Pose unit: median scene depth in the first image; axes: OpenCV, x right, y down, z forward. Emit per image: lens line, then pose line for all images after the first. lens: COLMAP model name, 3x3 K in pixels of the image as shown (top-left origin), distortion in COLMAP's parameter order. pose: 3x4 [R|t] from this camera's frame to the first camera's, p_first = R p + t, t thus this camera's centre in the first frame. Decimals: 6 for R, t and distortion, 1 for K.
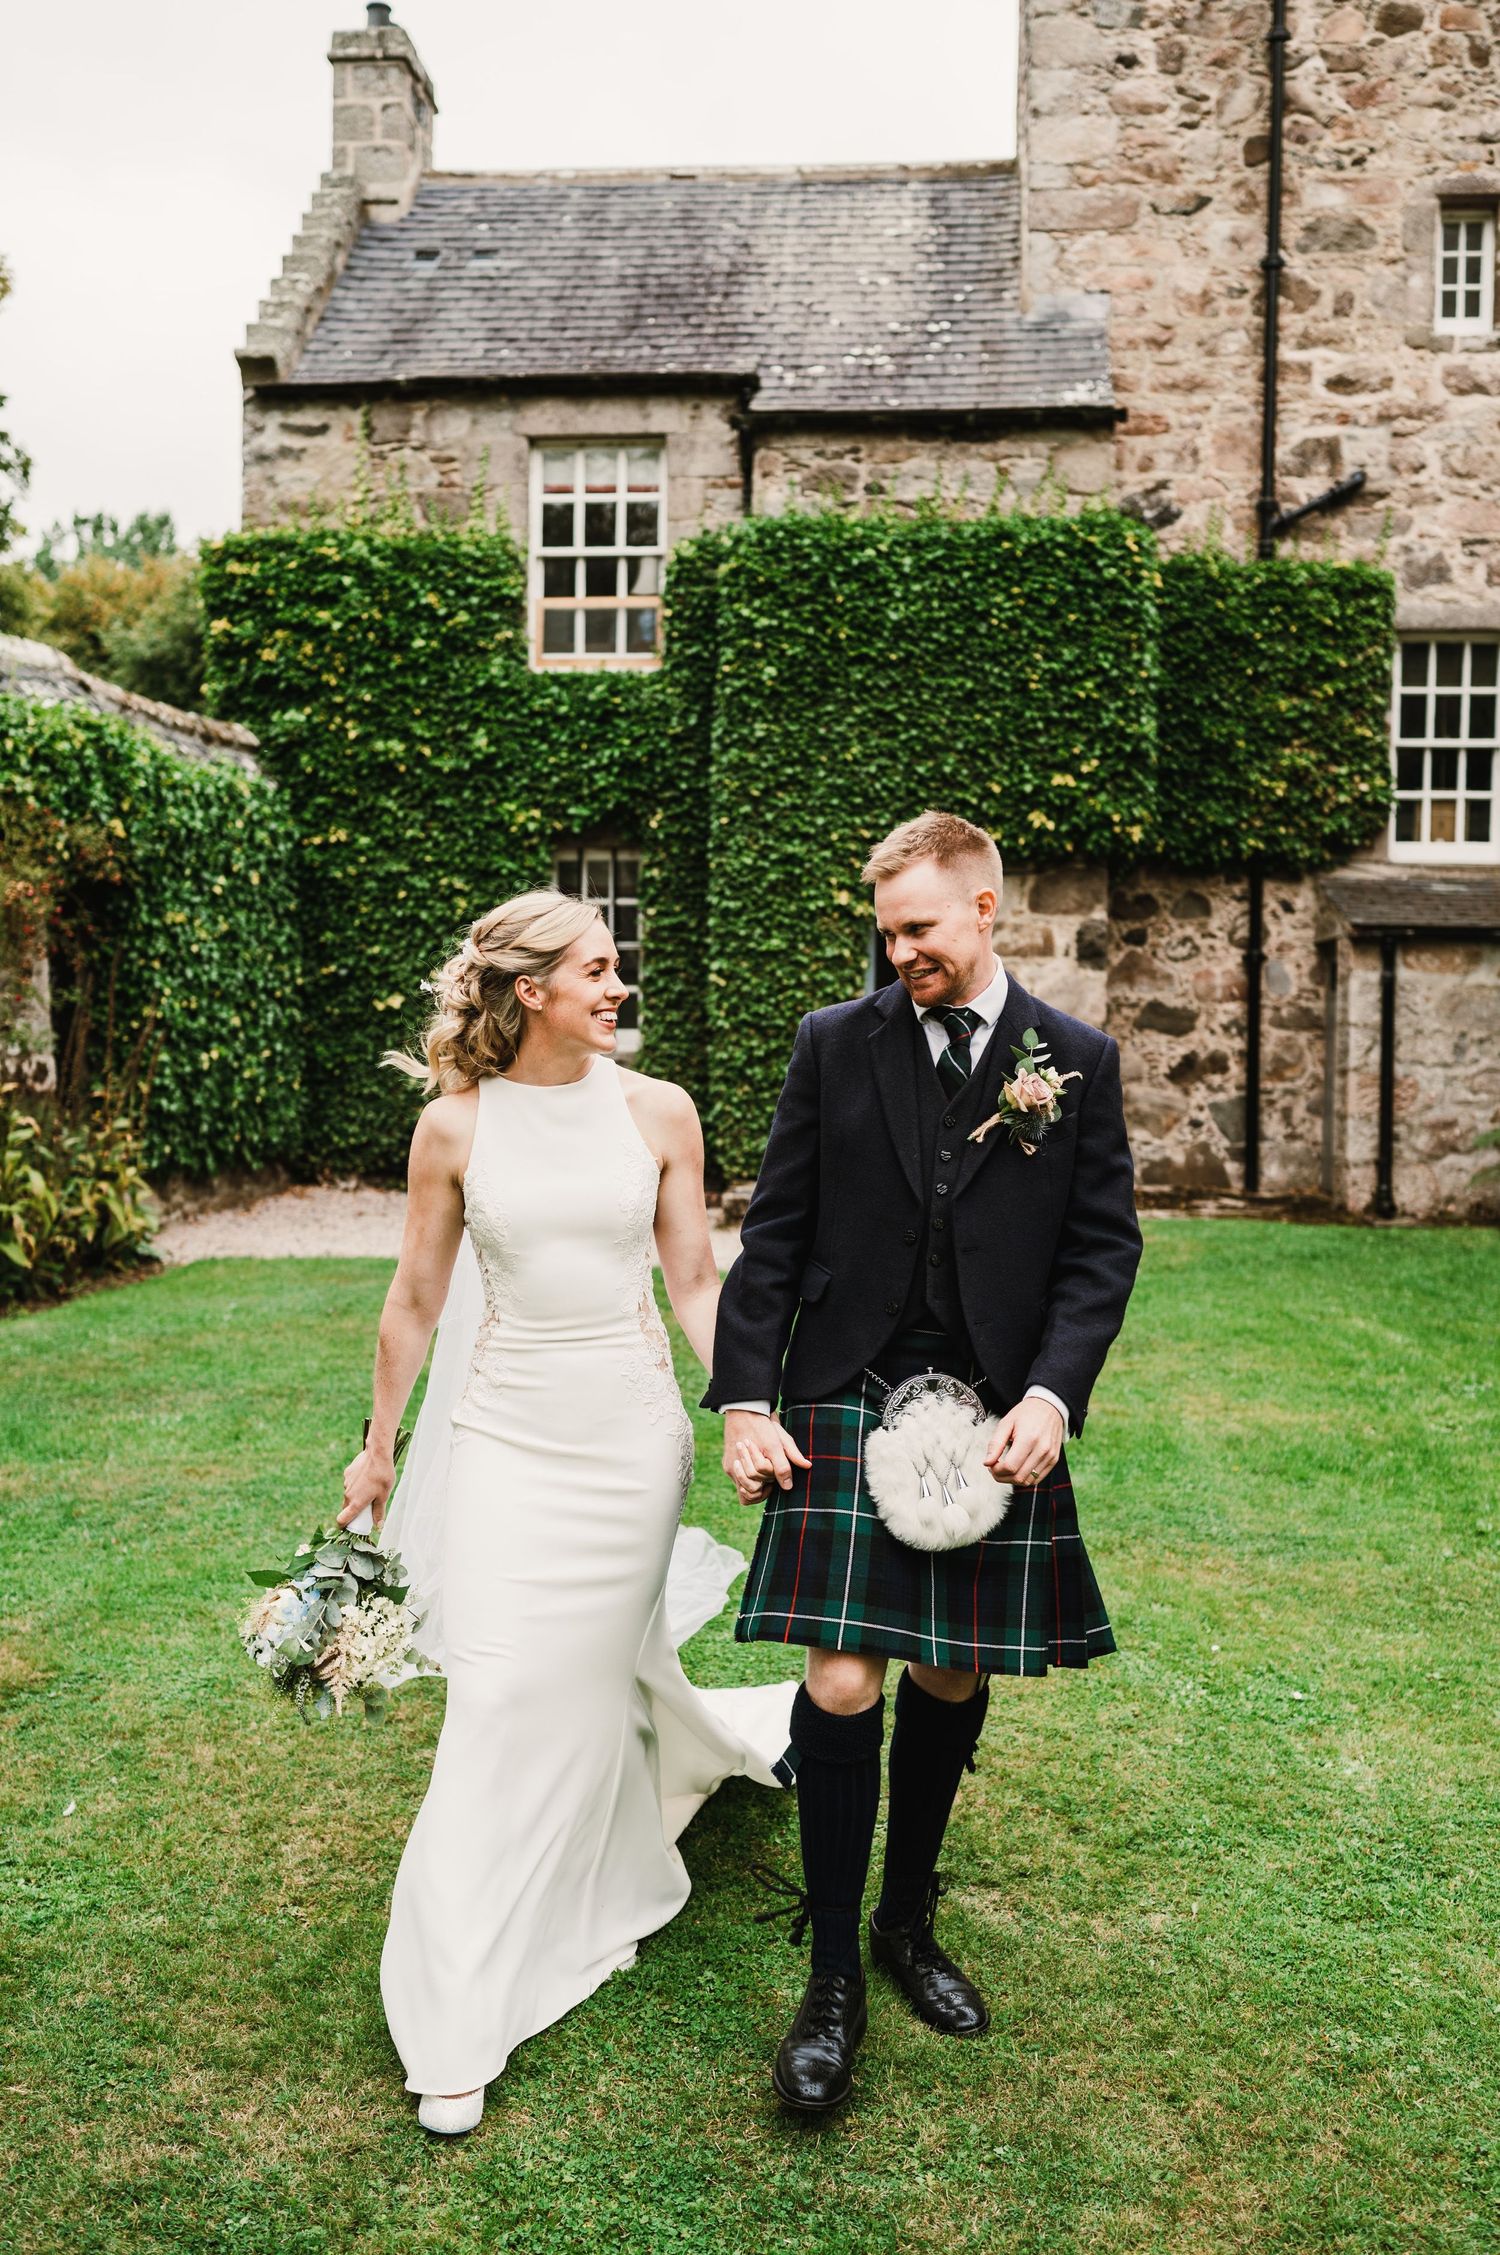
lens RADIAL K [[2134.6, 0, 750.0], [0, 2134.6, 1127.5], [0, 0, 1]] dist [-0.007568, 0.005143]
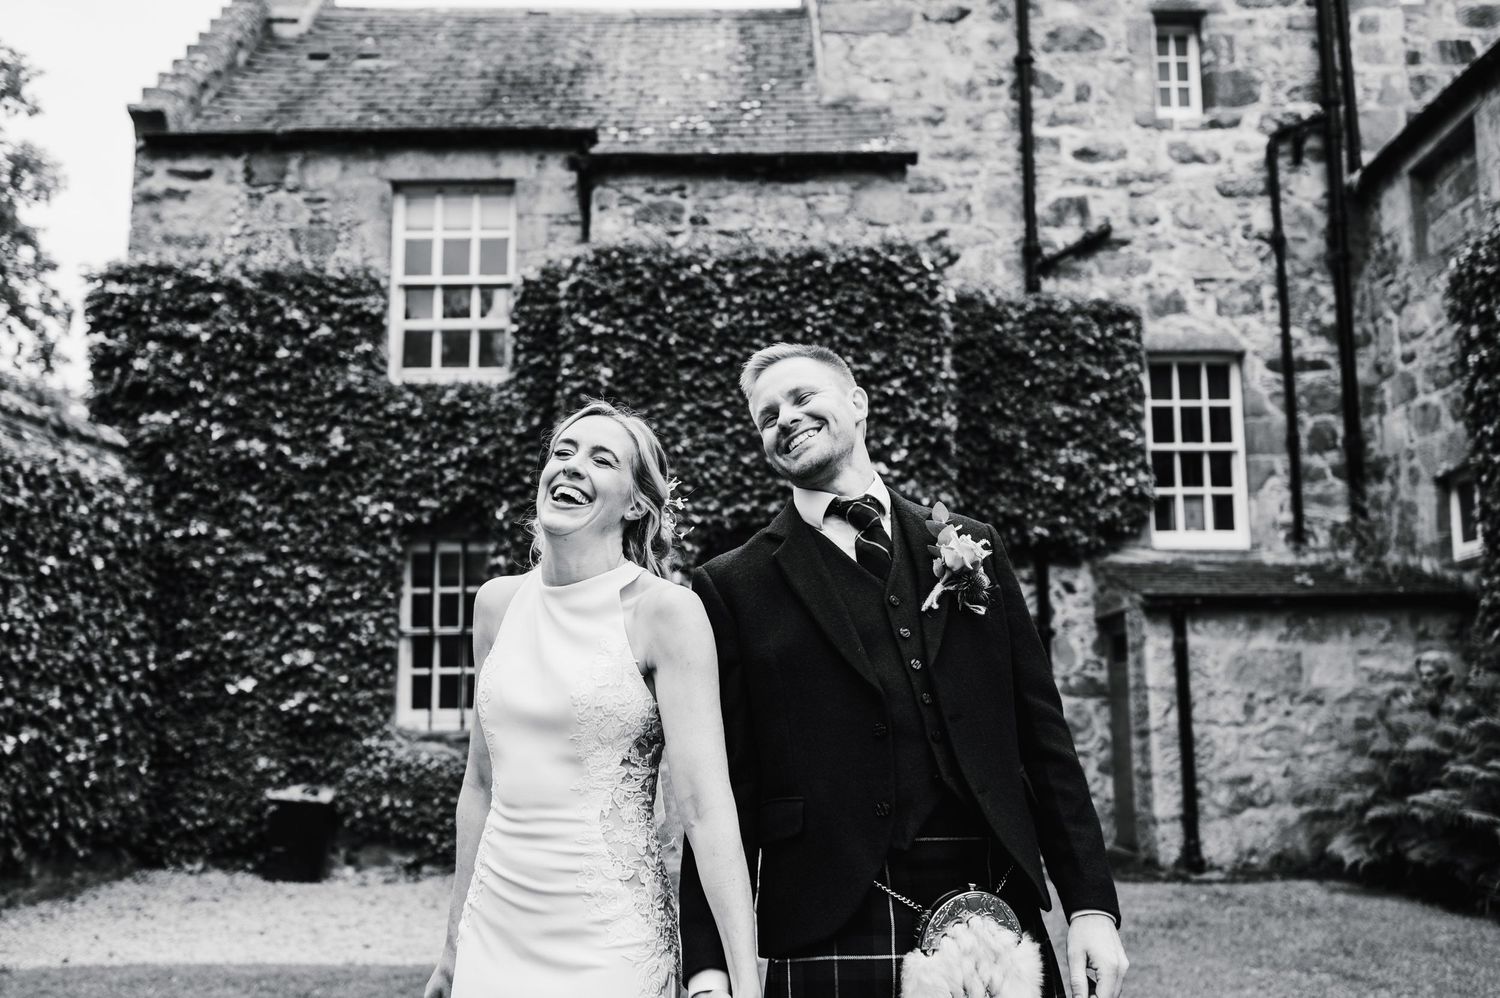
lens RADIAL K [[1419.9, 0, 757.0], [0, 1419.9, 505.1], [0, 0, 1]] dist [-0.007568, 0.005143]
pose [[0.994987, -0.005552, 0.099846, 0.012699], [0.025279, 0.979994, -0.197414, -0.002168], [-0.096752, 0.198949, 0.975222, 0.284328]]
